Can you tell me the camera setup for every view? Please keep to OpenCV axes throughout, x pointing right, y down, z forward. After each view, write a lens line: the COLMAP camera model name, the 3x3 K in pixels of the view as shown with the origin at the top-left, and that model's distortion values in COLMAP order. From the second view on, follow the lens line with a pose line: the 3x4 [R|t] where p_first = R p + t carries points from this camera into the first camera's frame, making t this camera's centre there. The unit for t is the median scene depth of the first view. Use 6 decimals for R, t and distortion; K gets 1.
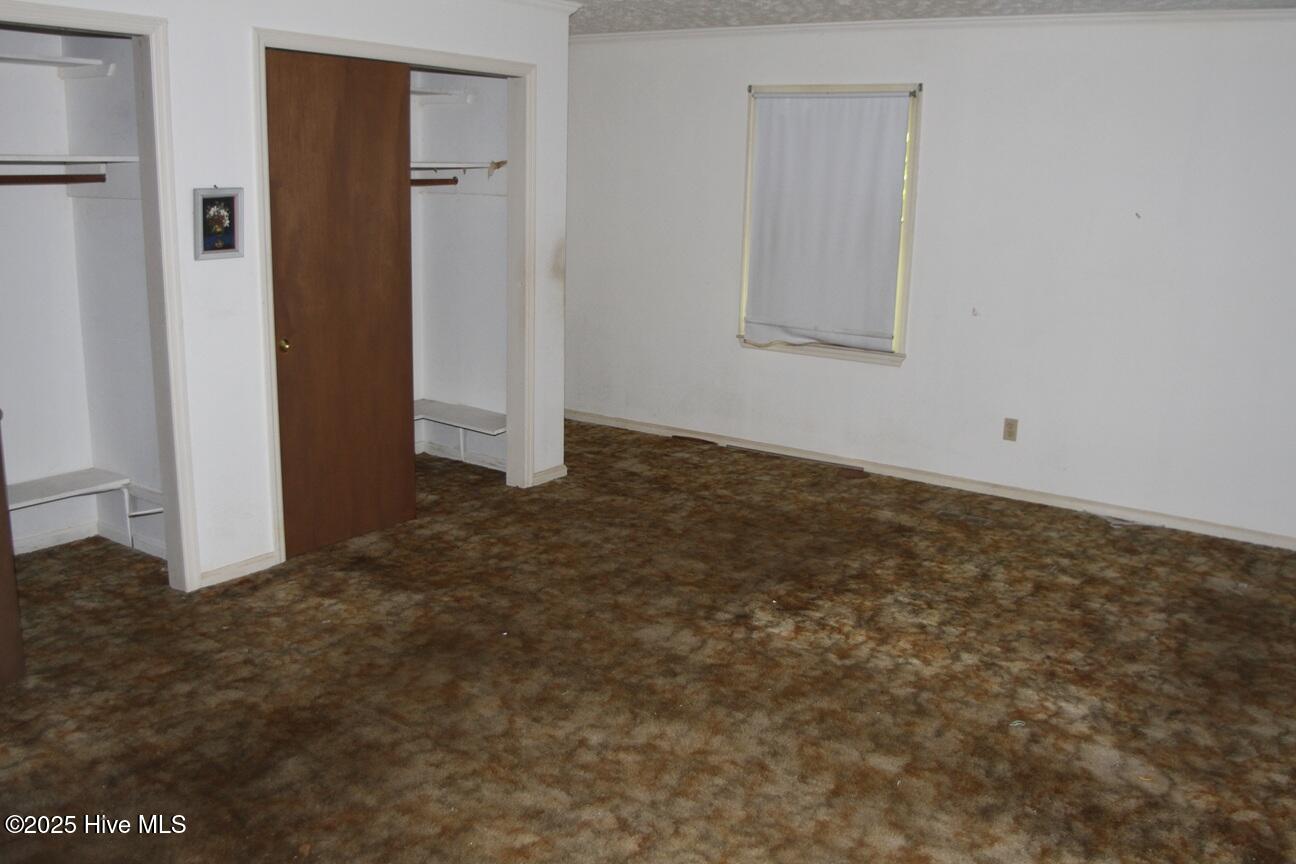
lens RADIAL K [[1142.1, 0, 655.0], [0, 1142.1, 439.2], [0, 0, 1]] dist [-0.094896, 0.033162]
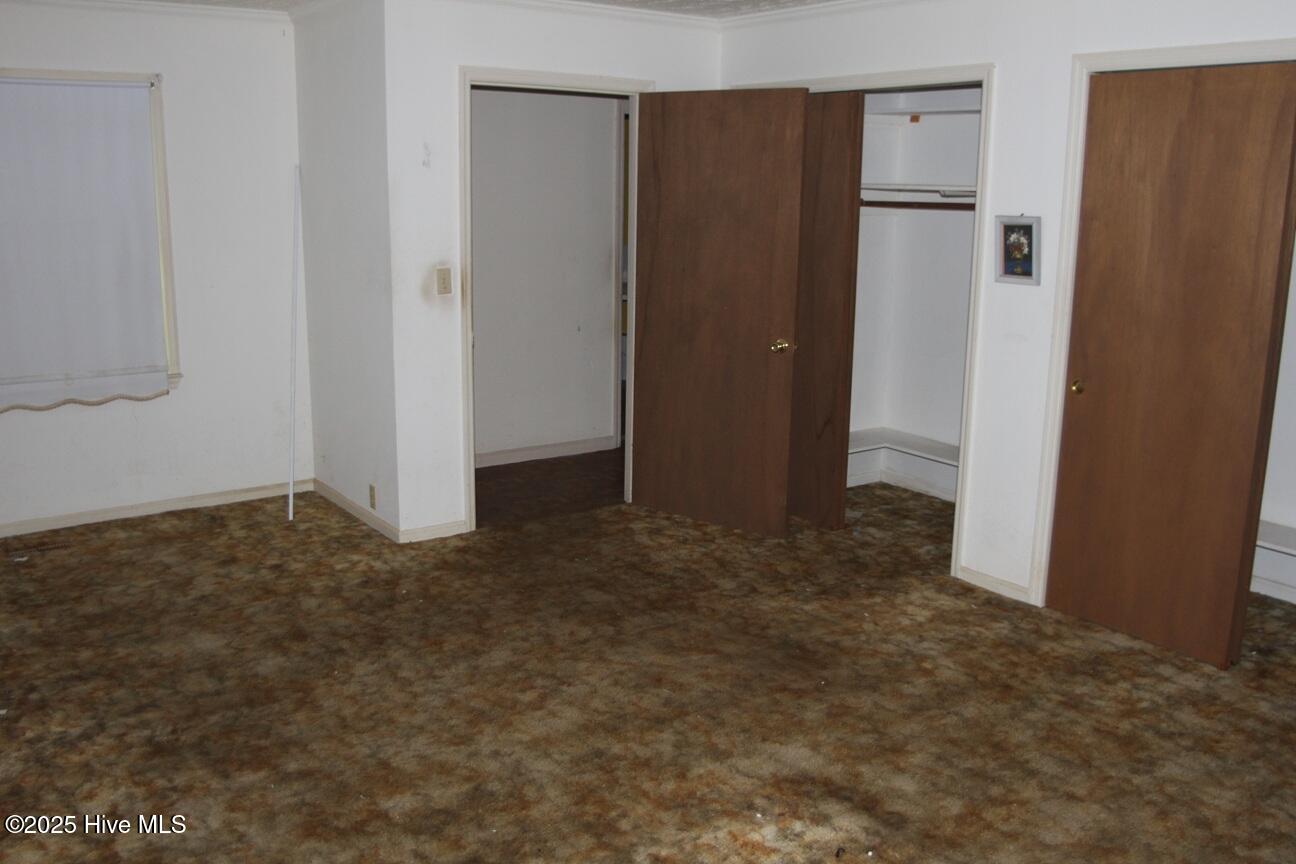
lens RADIAL K [[1142.1, 0, 655.7], [0, 1142.1, 426.1], [0, 0, 1]] dist [-0.094896, 0.033162]
pose [[-0.343821, 0.158389, -0.925581, 0.726926], [-0.240618, 0.937904, 0.249879, -0.221137], [0.907684, 0.308625, -0.284360, 1.050349]]
